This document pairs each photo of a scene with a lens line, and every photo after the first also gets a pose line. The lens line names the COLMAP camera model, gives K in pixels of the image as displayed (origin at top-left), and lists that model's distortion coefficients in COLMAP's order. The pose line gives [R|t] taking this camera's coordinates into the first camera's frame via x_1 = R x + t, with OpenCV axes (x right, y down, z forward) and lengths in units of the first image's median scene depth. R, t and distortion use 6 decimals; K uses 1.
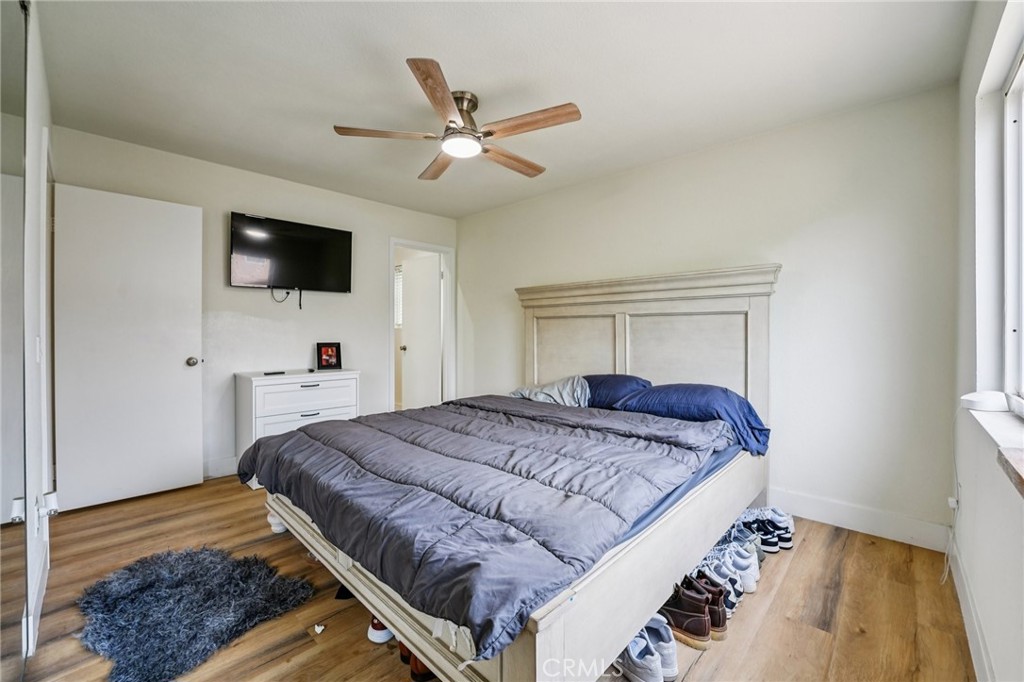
lens RADIAL K [[415.5, 0, 509.7], [0, 415.5, 337.4], [0, 0, 1]] dist [-0.010898, -0.000026]
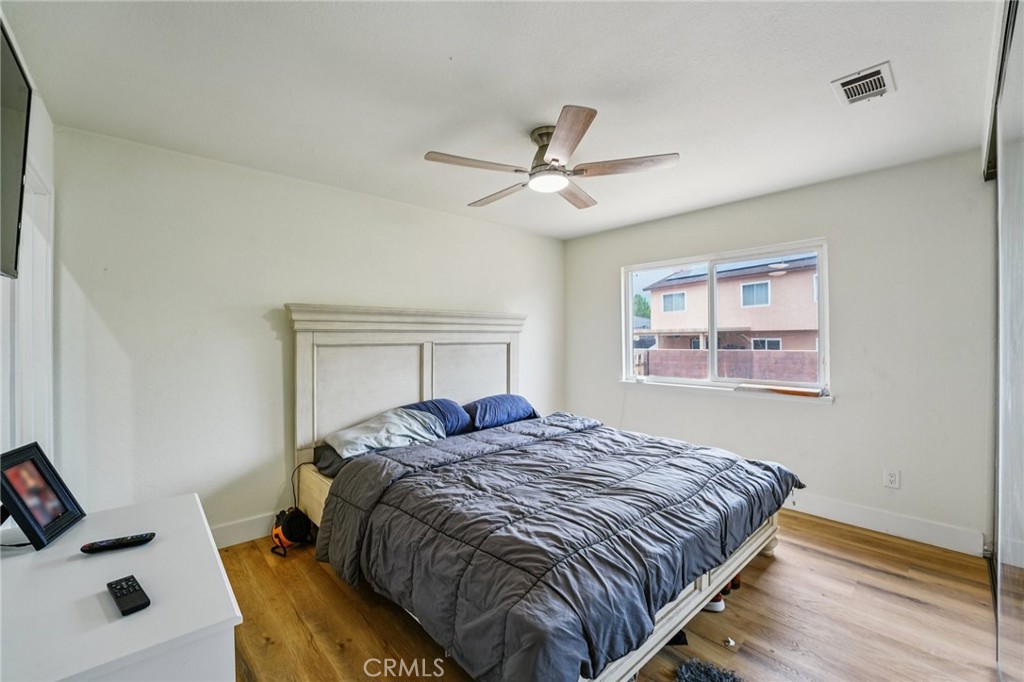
lens RADIAL K [[415.5, 0, 513.3], [0, 415.5, 335.7], [0, 0, 1]] dist [-0.010898, -0.000026]
pose [[0.066846, 0.003685, 0.997756, -0.825054], [0.018152, 0.999823, -0.004909, -0.069424], [-0.997598, 0.018439, 0.066767, 0.761750]]
